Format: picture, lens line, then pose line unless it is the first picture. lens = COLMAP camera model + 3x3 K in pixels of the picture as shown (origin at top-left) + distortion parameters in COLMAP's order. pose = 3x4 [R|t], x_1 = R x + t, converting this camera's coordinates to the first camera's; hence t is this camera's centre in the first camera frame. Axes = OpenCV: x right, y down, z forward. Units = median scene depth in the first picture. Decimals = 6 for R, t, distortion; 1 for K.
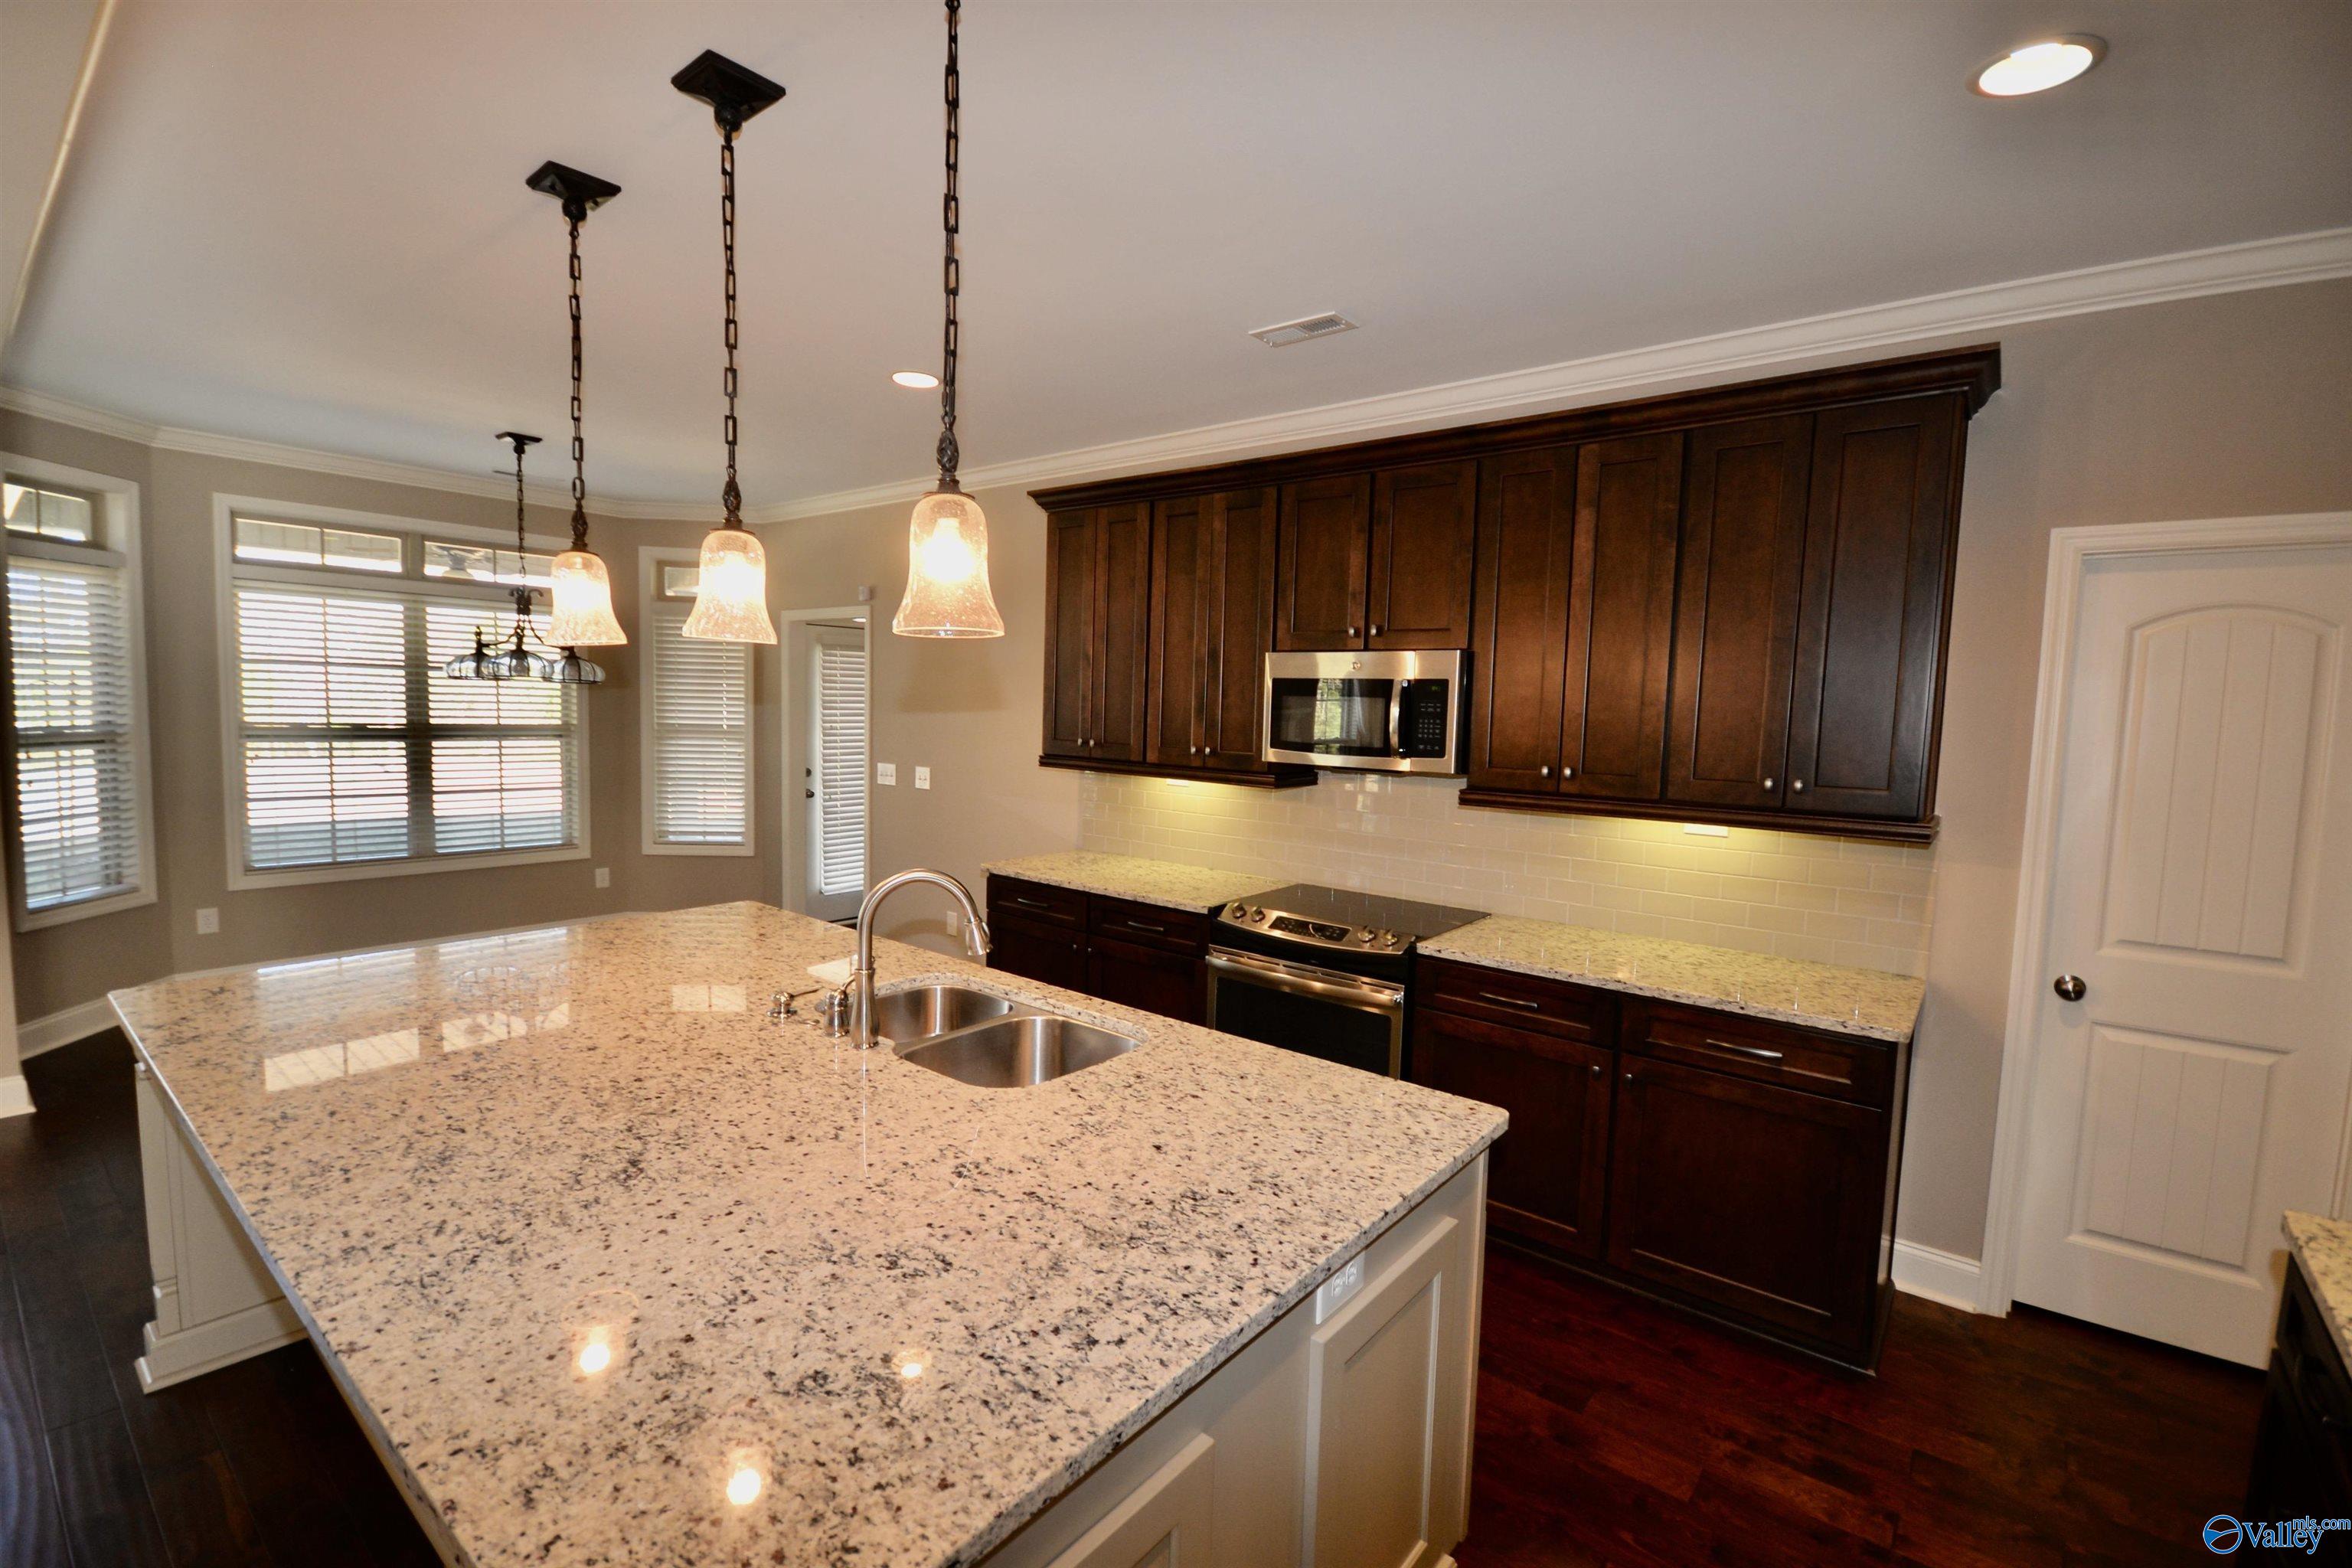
lens RADIAL K [[1032.3, 0, 1188.9], [0, 1032.3, 797.7], [0, 0, 1]] dist [-0.008230, 0.000519]
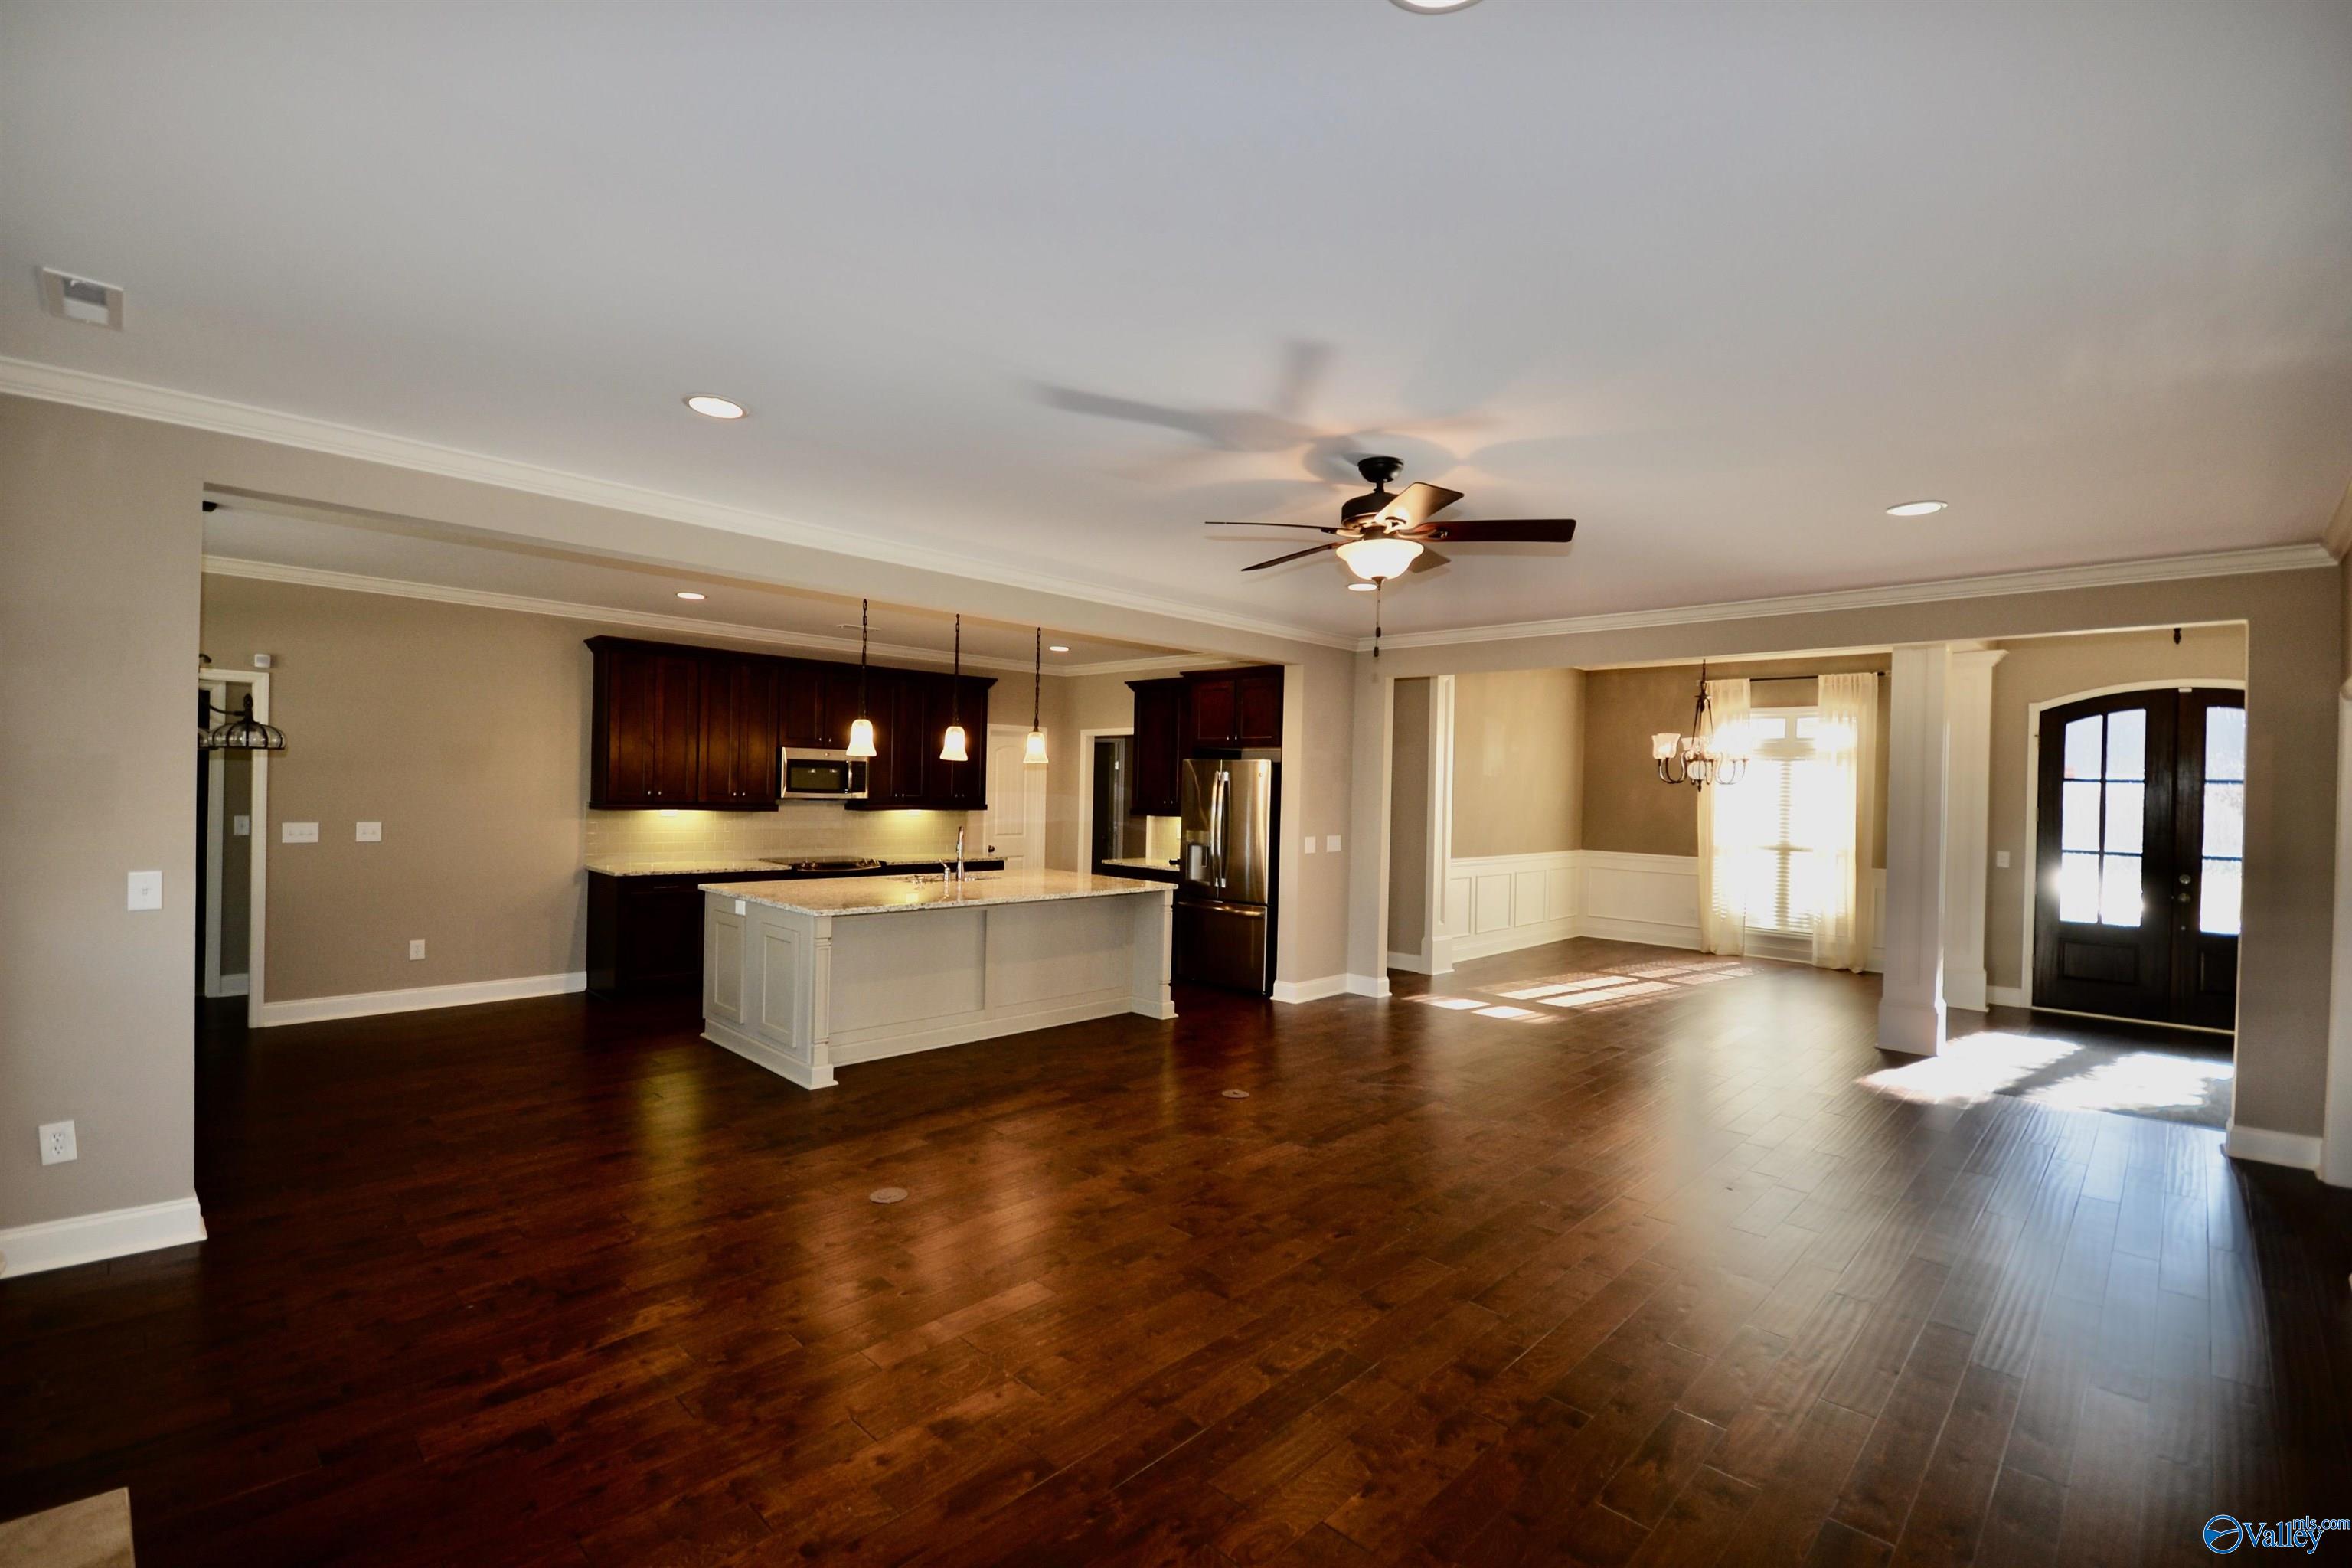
lens RADIAL K [[1032.3, 0, 1170.2], [0, 1032.3, 790.7], [0, 0, 1]] dist [-0.008230, 0.000519]
pose [[0.101647, -0.027543, 0.994439, -2.060975], [0.072140, 0.997189, 0.020245, -0.038286], [-0.992201, 0.069681, 0.103348, -0.007747]]
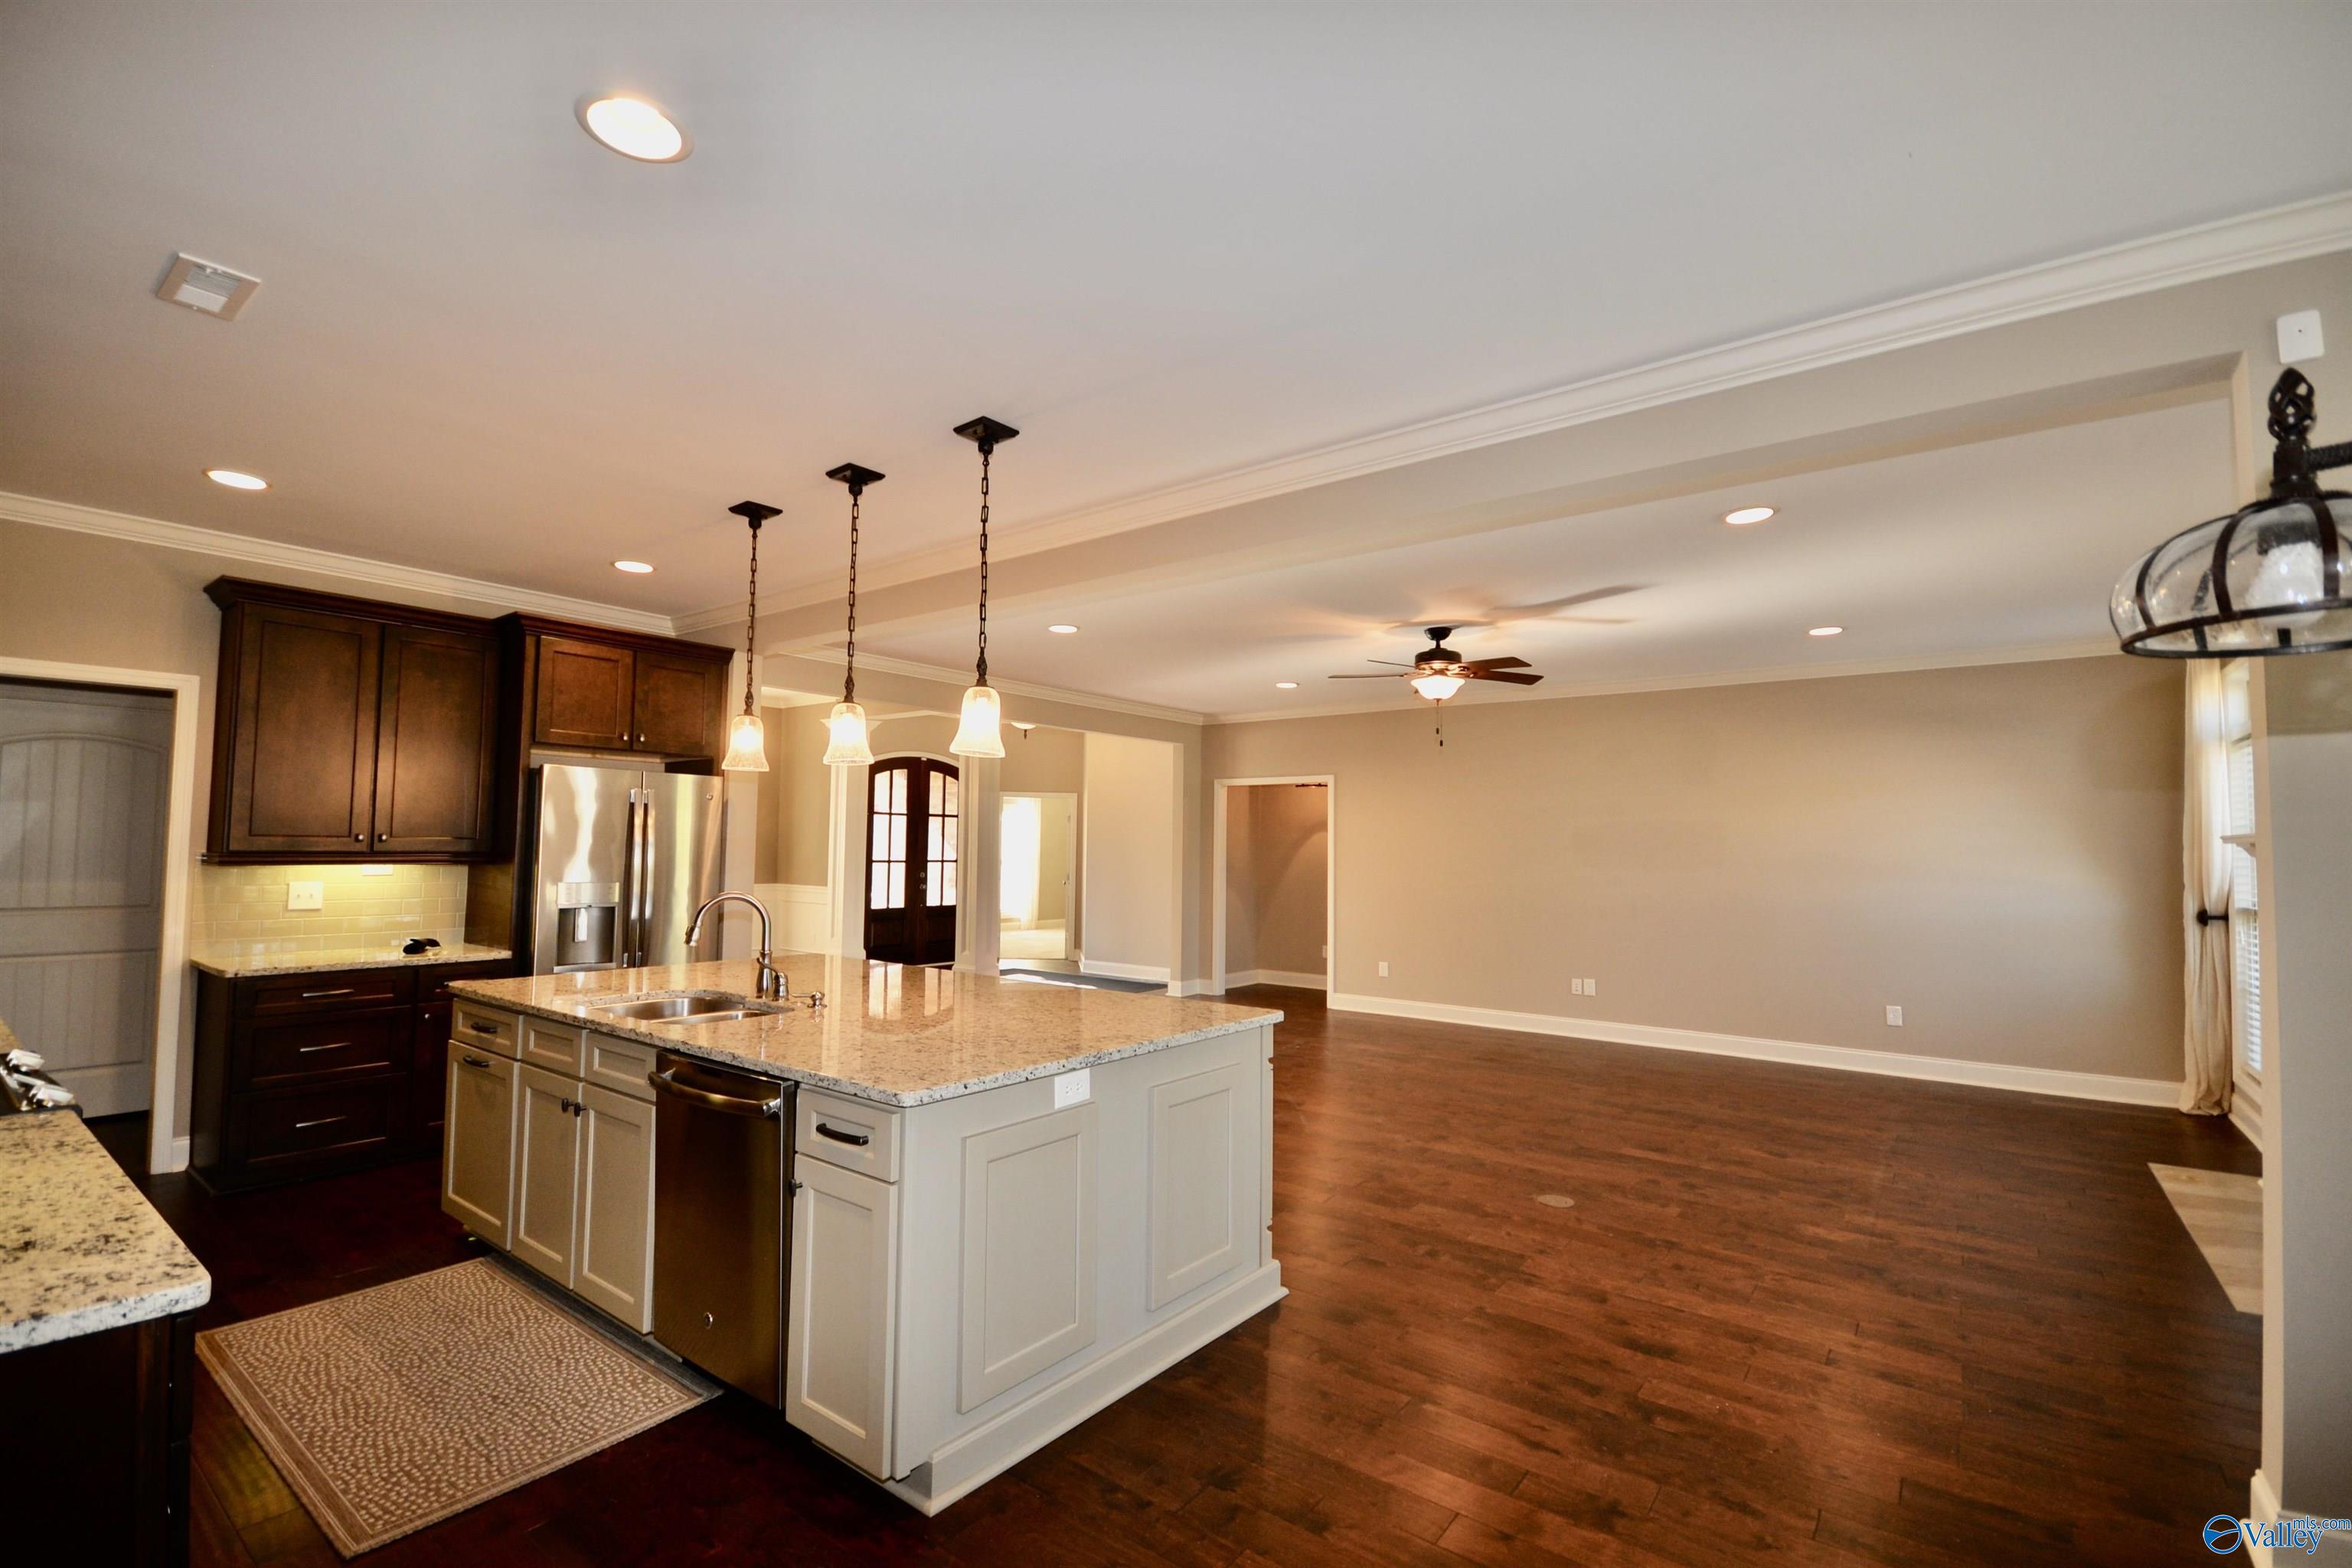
lens RADIAL K [[1032.3, 0, 1163.6], [0, 1032.3, 787.3], [0, 0, 1]] dist [-0.008230, 0.000519]
pose [[-0.999150, -0.040143, -0.009384, -0.547802], [-0.040448, 0.998573, 0.034882, -0.109888], [0.007970, 0.035232, -0.999347, 1.586525]]
